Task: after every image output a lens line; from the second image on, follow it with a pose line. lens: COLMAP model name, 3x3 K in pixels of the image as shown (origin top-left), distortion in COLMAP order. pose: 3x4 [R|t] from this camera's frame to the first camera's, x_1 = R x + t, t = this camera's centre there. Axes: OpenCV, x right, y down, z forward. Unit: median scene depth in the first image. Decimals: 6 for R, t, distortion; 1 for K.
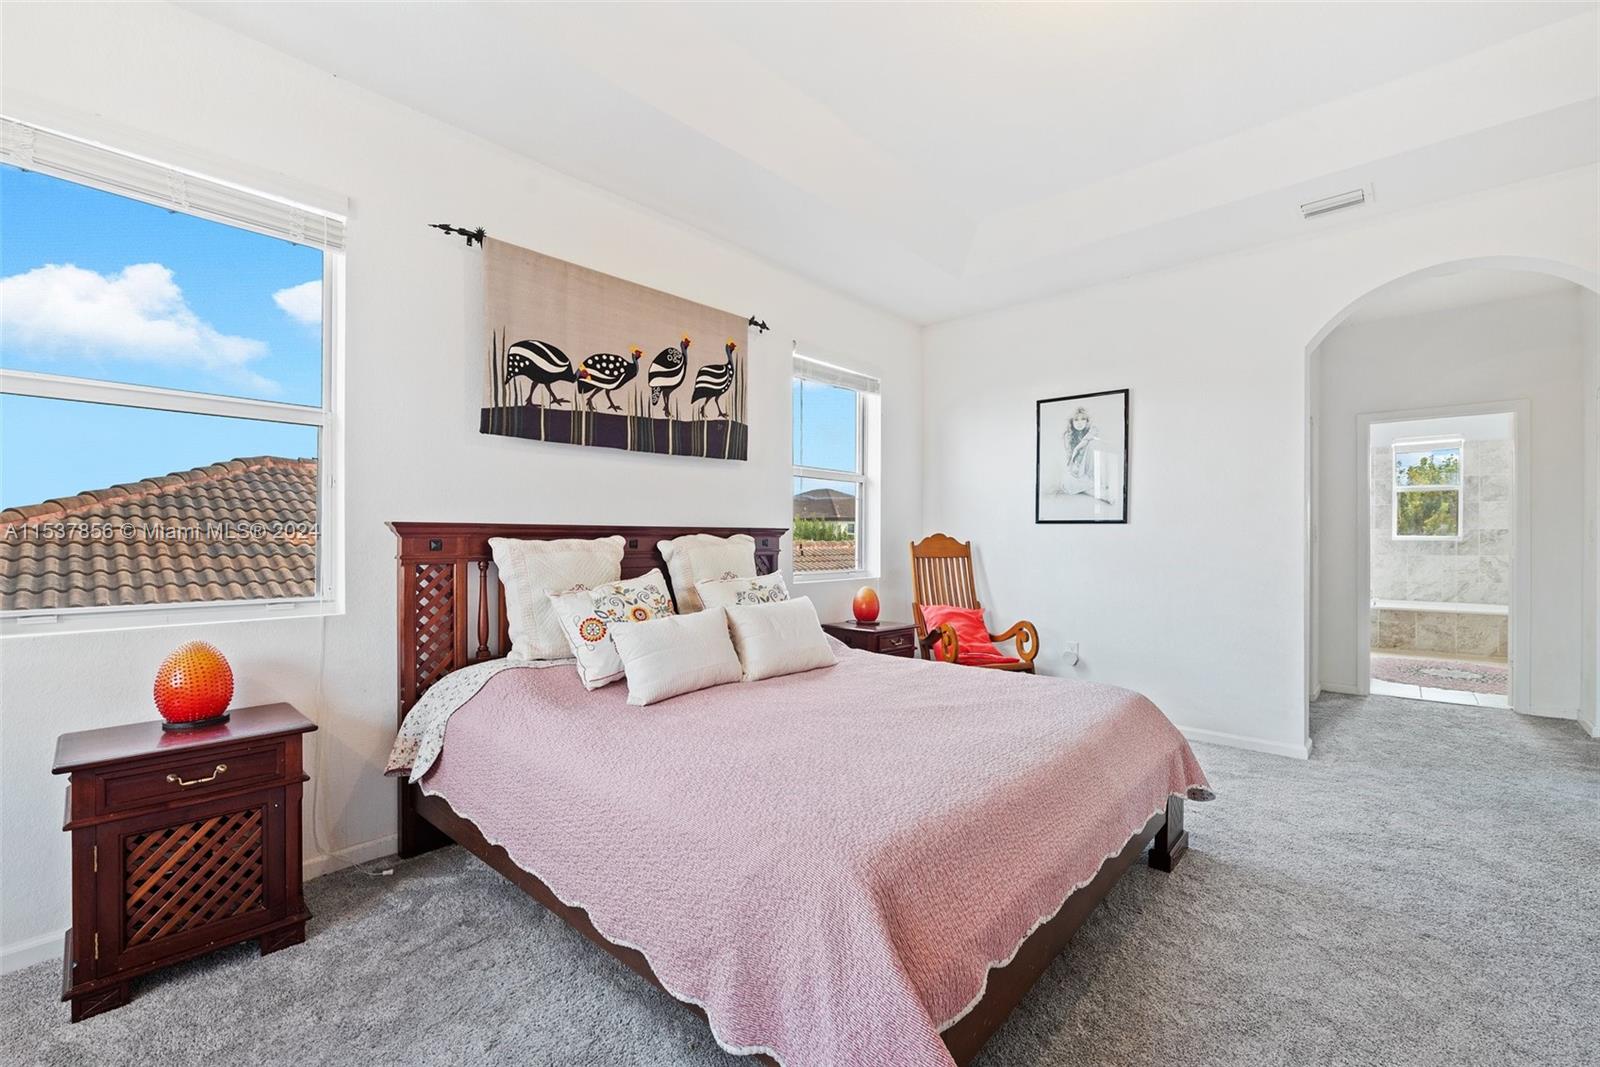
lens RADIAL K [[656.6, 0, 802.5], [0, 656.6, 542.8], [0, 0, 1]] dist [-0.016040, -0.000377]
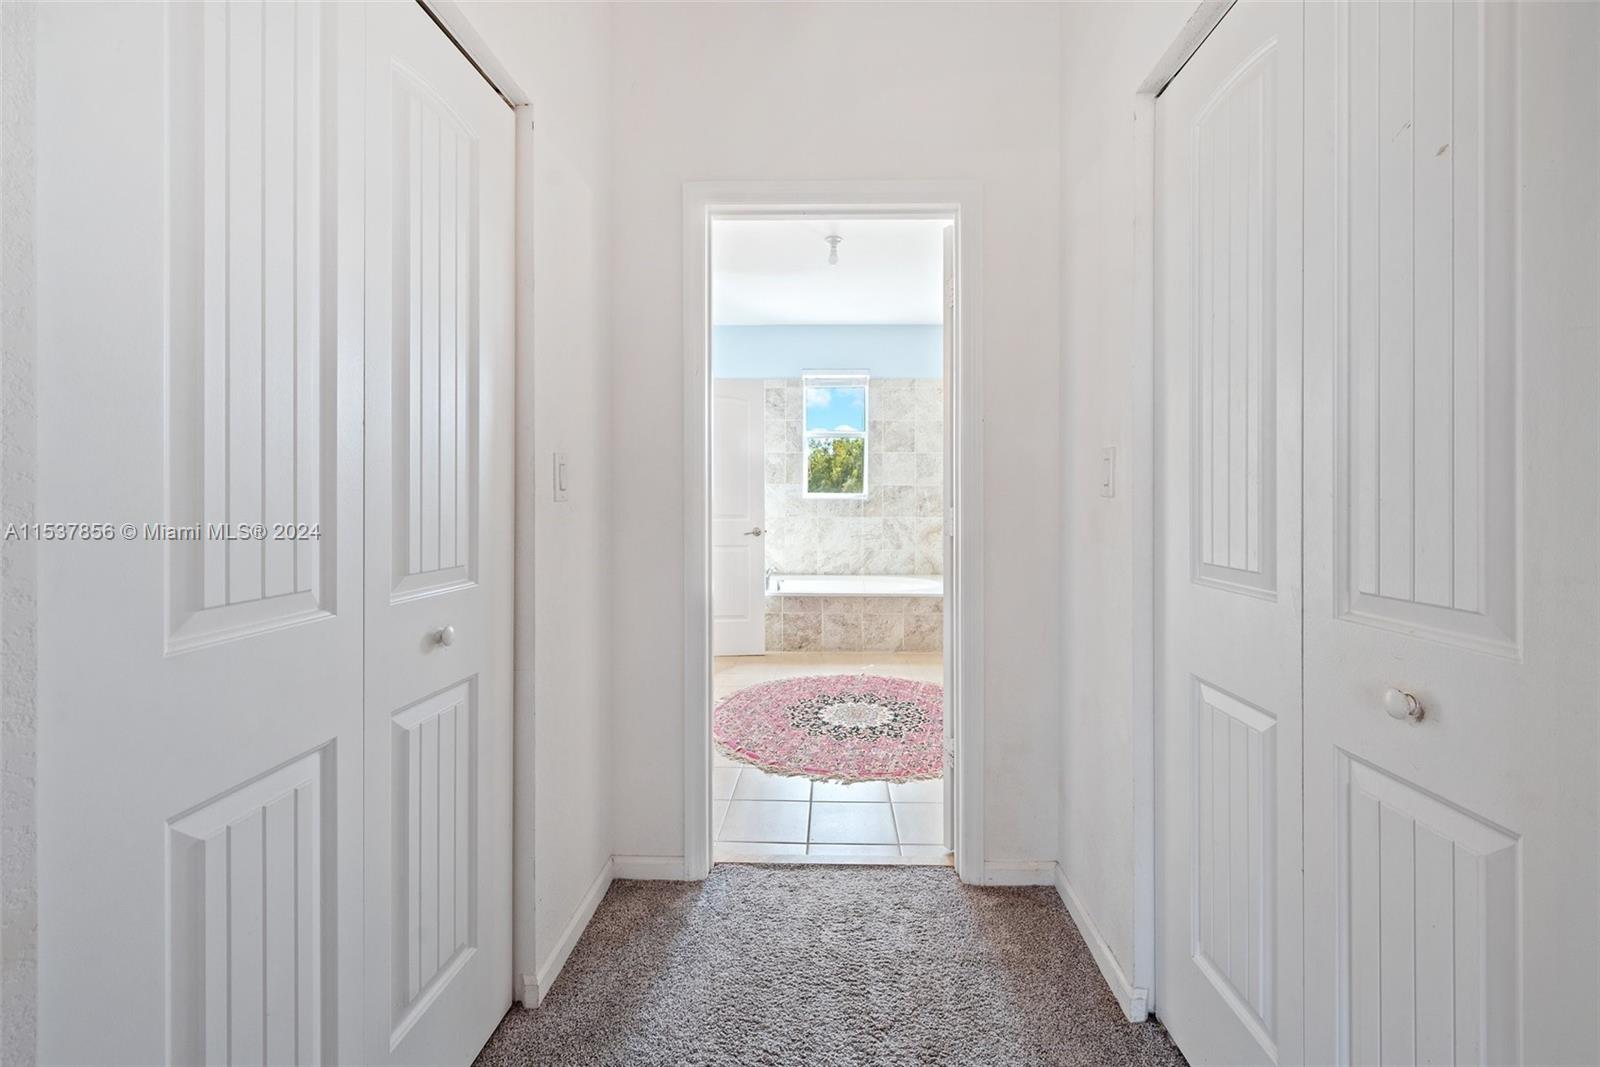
lens RADIAL K [[643.1, 0, 819.2], [0, 643.1, 506.1], [0, 0, 1]] dist [-0.002854, -0.000844]
pose [[0.748494, -0.005942, 0.663115, 0.436953], [0.003160, 0.999980, 0.005393, 0.000891], [-0.663134, -0.001941, 0.748498, 0.432018]]
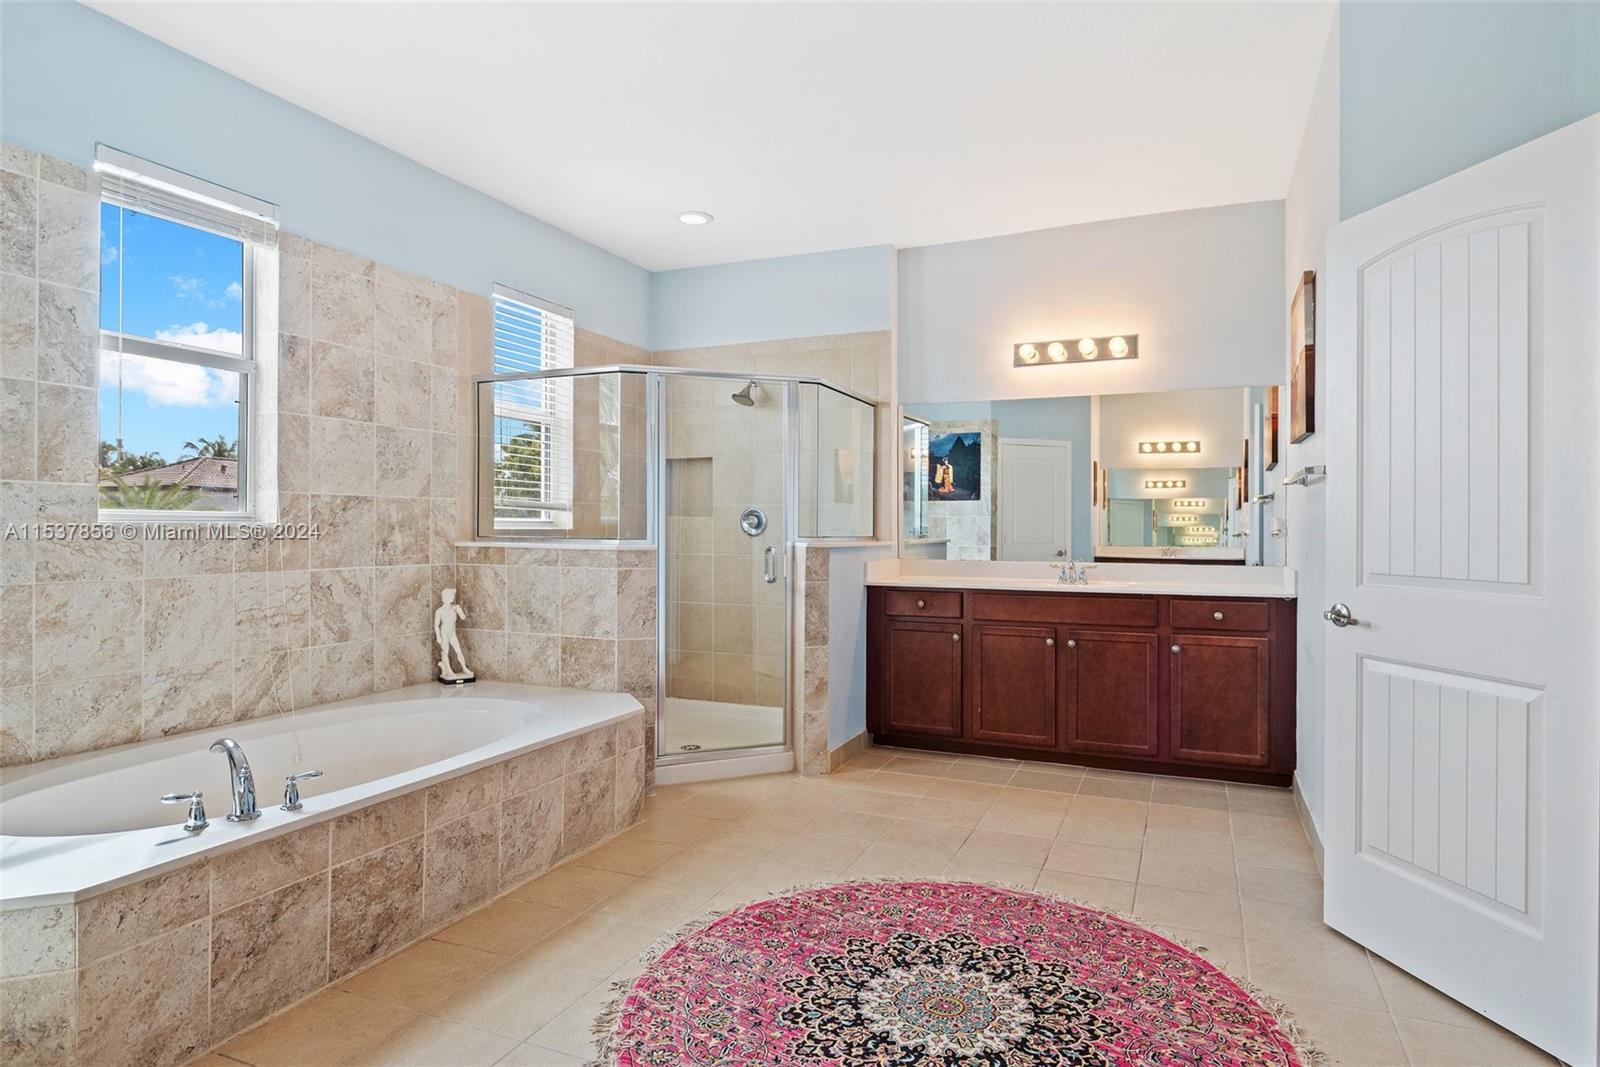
lens RADIAL K [[897.2, 0, 798.6], [0, 897.2, 524.0], [0, 0, 1]] dist [-0.002248, -0.000584]
pose [[-0.323990, -0.000203, 0.946060, 0.502895], [0.004231, 0.999990, 0.001663, -0.004317], [-0.946051, 0.004542, -0.323986, 0.901860]]
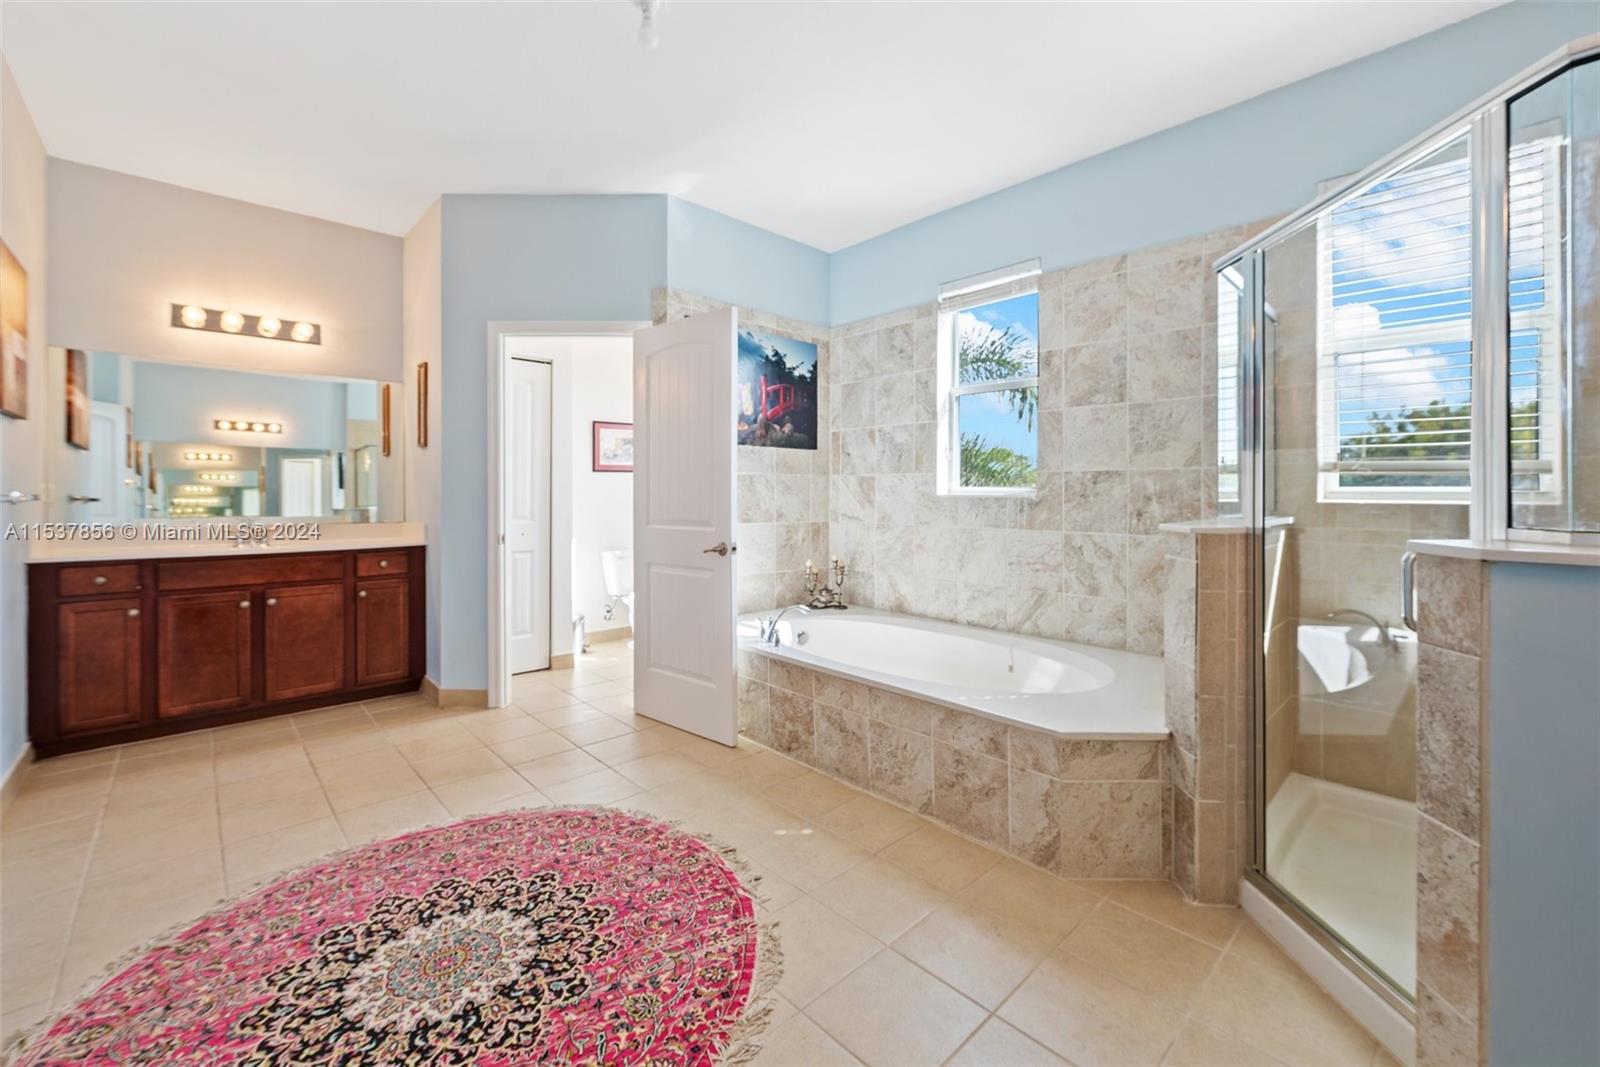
lens RADIAL K [[643.1, 0, 820.2], [0, 643.1, 499.3], [0, 0, 1]] dist [-0.002854, -0.000844]
pose [[0.999024, 0.003022, -0.044074, 0.898828], [-0.003116, 0.999993, -0.002072, -0.000572], [0.044067, 0.002207, 0.999026, 0.553420]]
